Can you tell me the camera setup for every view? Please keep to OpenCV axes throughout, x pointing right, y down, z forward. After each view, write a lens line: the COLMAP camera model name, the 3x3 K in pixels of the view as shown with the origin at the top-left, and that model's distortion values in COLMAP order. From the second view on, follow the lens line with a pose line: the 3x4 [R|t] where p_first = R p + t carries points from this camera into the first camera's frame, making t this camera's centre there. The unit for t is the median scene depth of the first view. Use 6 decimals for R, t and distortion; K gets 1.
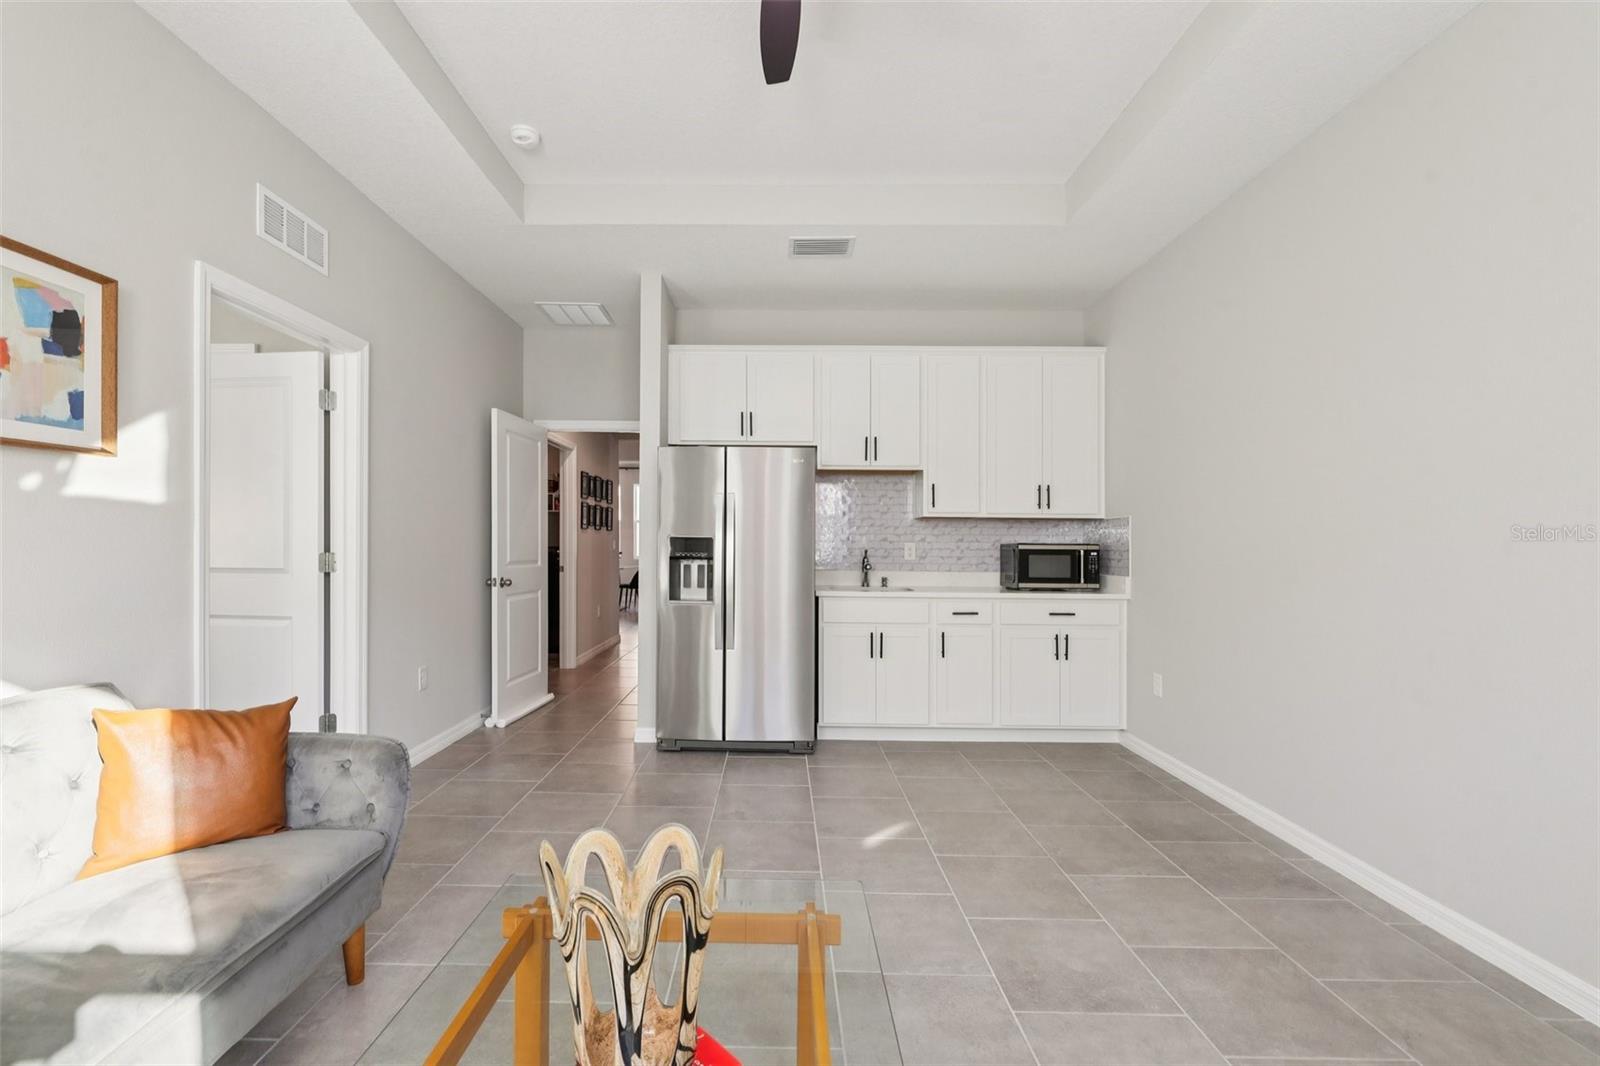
lens RADIAL K [[688.8, 0, 768.9], [0, 688.8, 537.4], [0, 0, 1]] dist [-0.000712, 0.000102]
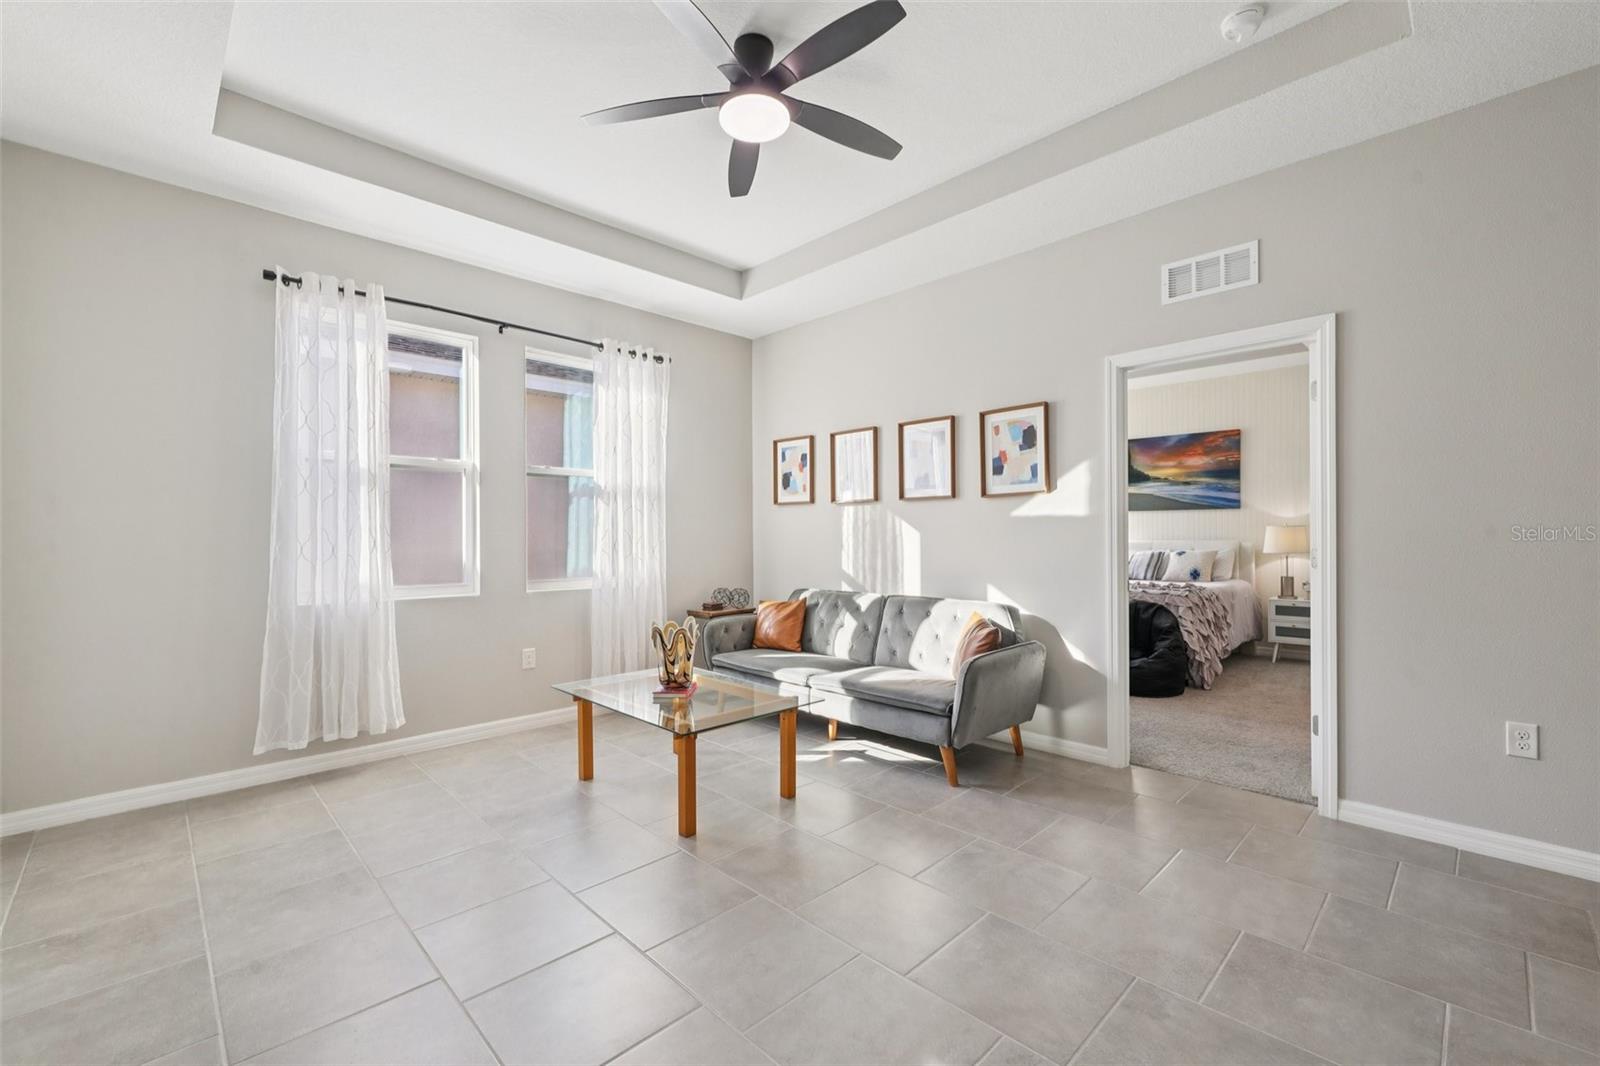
lens RADIAL K [[676.8, 0, 798.6], [0, 676.8, 532.6], [0, 0, 1]] dist [-0.000896, -0.000156]
pose [[-0.699616, -0.009763, -0.714452, 0.839147], [0.005106, 0.999813, -0.018662, 0.021414], [0.714501, -0.016704, -0.699435, 1.759063]]
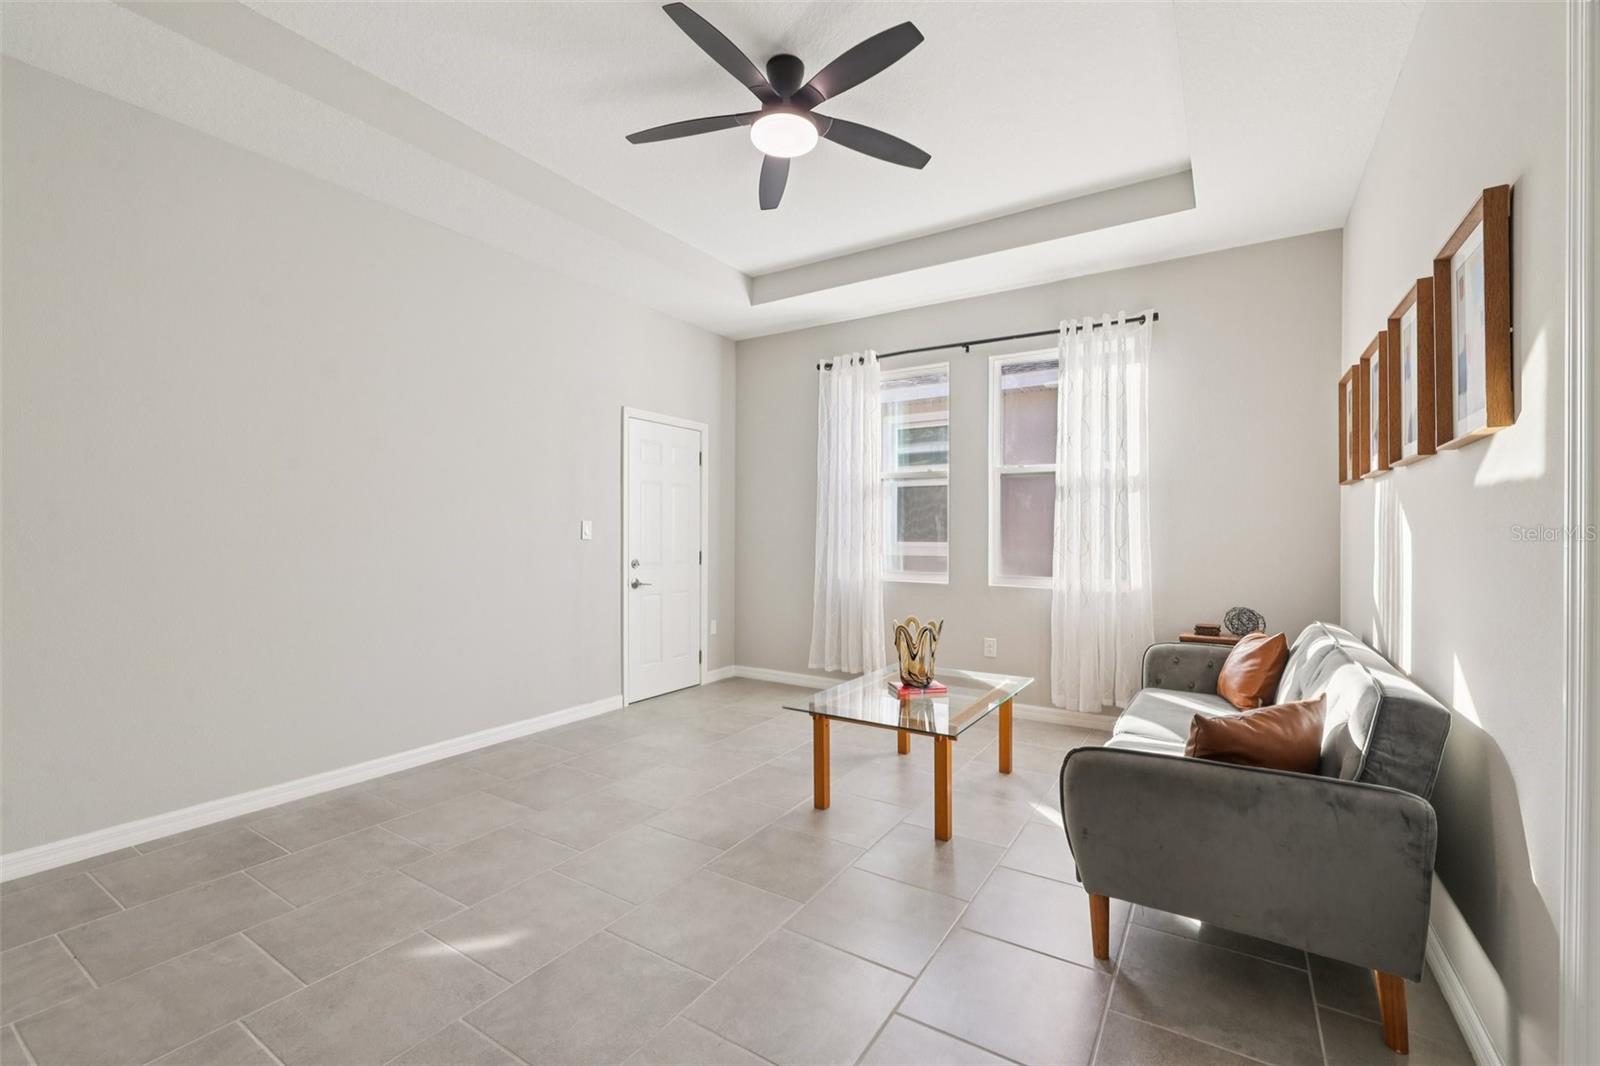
lens RADIAL K [[675.7, 0, 803.2], [0, 675.7, 527.1], [0, 0, 1]] dist [-0.000067, 0.000325]
pose [[-0.852388, -0.006822, 0.522865, -0.672442], [-0.017204, 0.999739, -0.015001, 0.014002], [-0.522626, -0.021782, -0.852284, 1.924666]]
